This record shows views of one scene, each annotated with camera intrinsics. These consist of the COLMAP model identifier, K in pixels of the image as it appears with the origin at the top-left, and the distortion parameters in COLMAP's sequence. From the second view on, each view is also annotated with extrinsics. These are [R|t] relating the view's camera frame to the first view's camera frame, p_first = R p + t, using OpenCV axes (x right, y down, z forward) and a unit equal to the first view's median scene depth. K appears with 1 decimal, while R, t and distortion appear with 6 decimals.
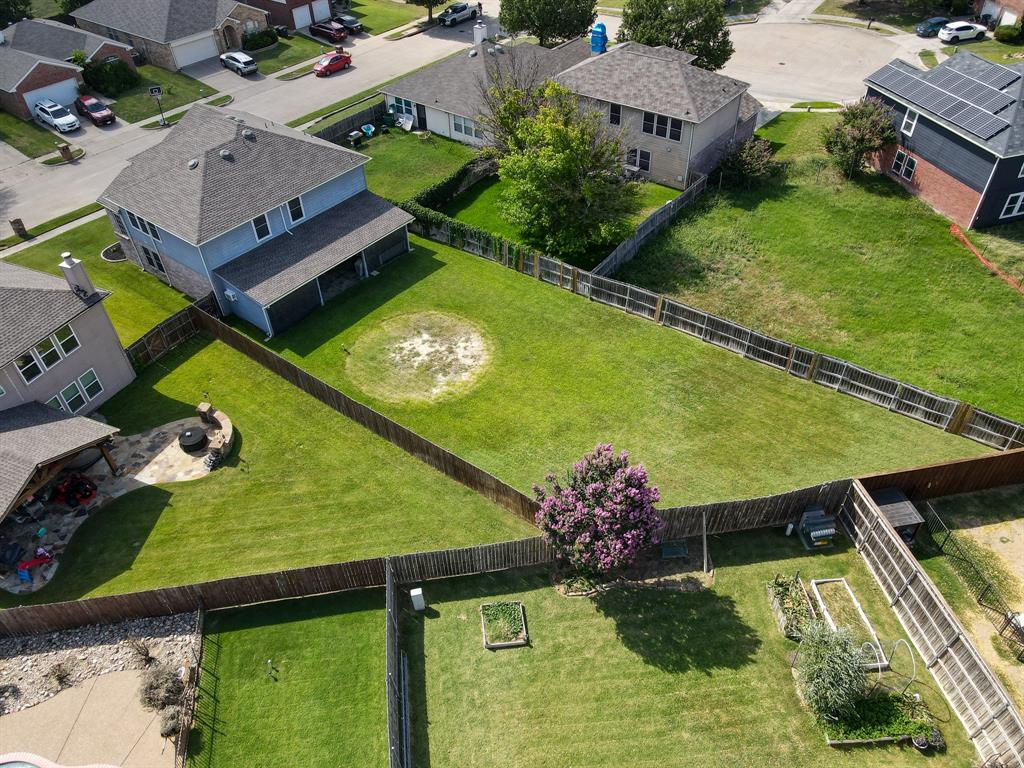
lens RADIAL K [[723.5, 0, 512.0], [0, 723.5, 384.0], [0, 0, 1]] dist [0.026126, 0.000270]
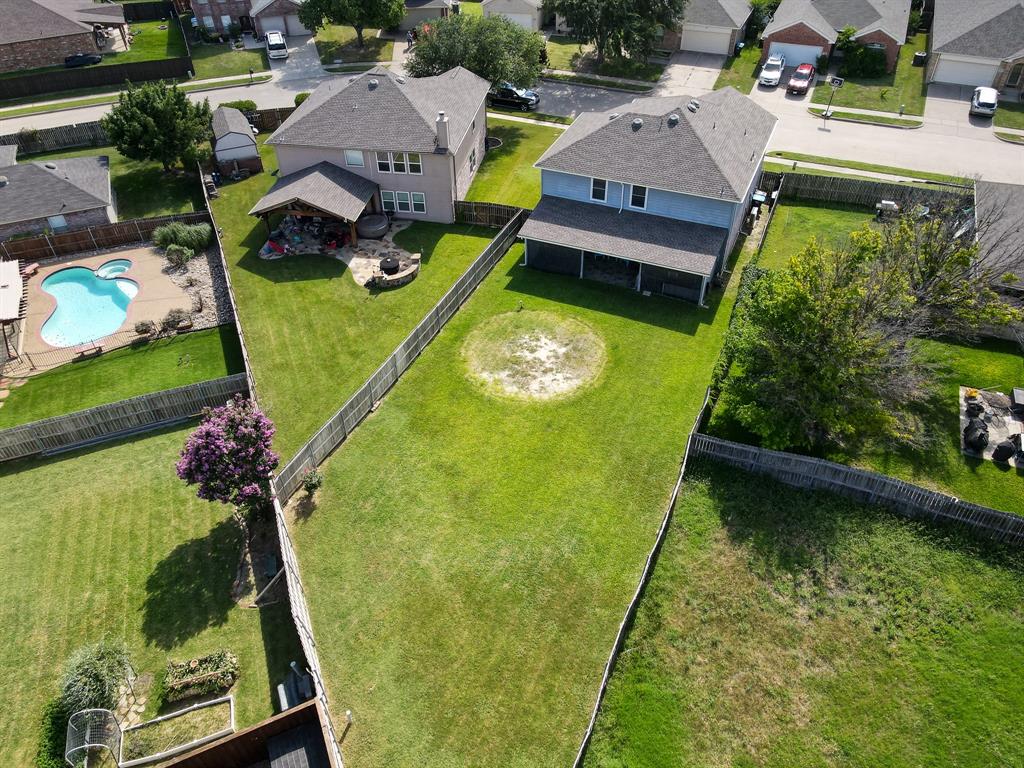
lens RADIAL K [[742.1, 0, 512.0], [0, 742.1, 384.0], [0, 0, 1]] dist [0.009277, 0.026297]
pose [[0.254104, 0.659680, -0.707286, 0.608247], [-0.646054, 0.659983, 0.383455, -0.379708], [0.719754, 0.359508, 0.593893, 0.379000]]
